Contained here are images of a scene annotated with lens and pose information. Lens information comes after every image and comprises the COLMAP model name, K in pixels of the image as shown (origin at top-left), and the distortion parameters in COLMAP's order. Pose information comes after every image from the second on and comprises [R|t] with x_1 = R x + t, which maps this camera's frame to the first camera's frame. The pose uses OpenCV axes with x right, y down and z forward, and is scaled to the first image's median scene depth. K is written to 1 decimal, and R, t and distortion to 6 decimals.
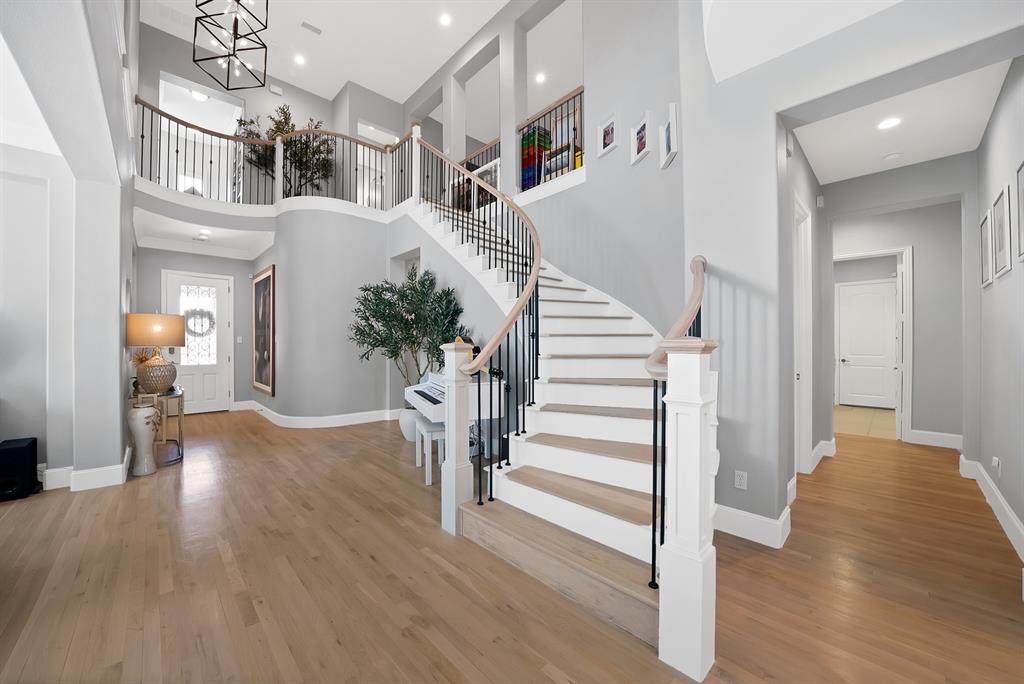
lens RADIAL K [[363.6, 0, 512.8], [0, 363.6, 340.8], [0, 0, 1]] dist [-0.022293, 0.000293]
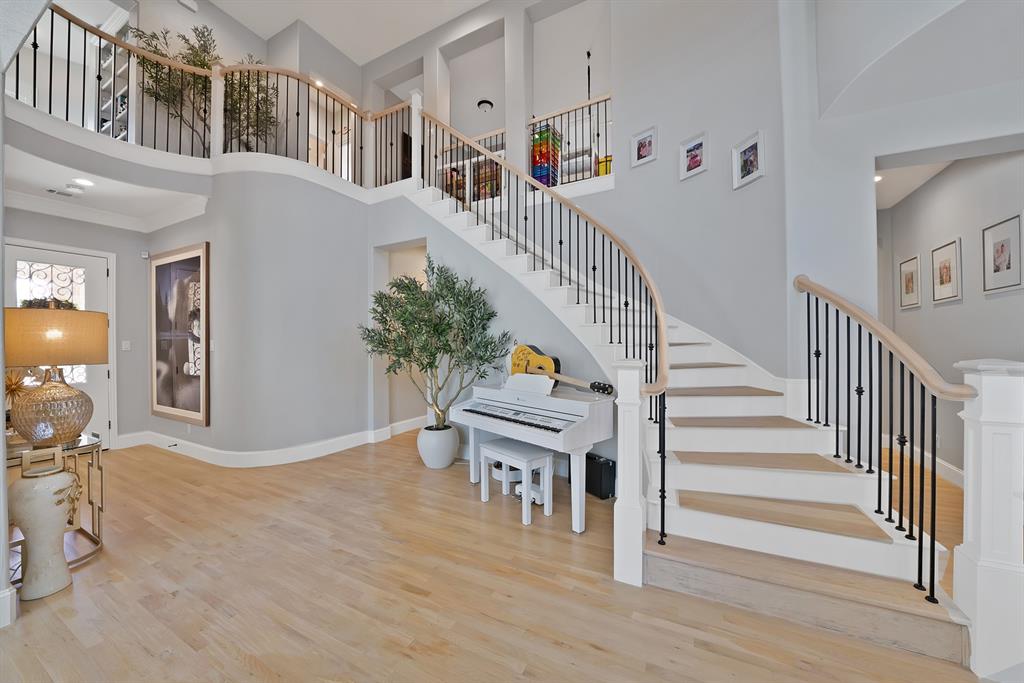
lens RADIAL K [[349.3, 0, 514.3], [0, 349.3, 341.4], [0, 0, 1]] dist [-0.029999, 0.004139]
pose [[0.941960, -0.000160, 0.335726, -0.360072], [-0.001556, 0.999987, 0.004842, -0.020432], [-0.335723, -0.005083, 0.941947, 0.173353]]
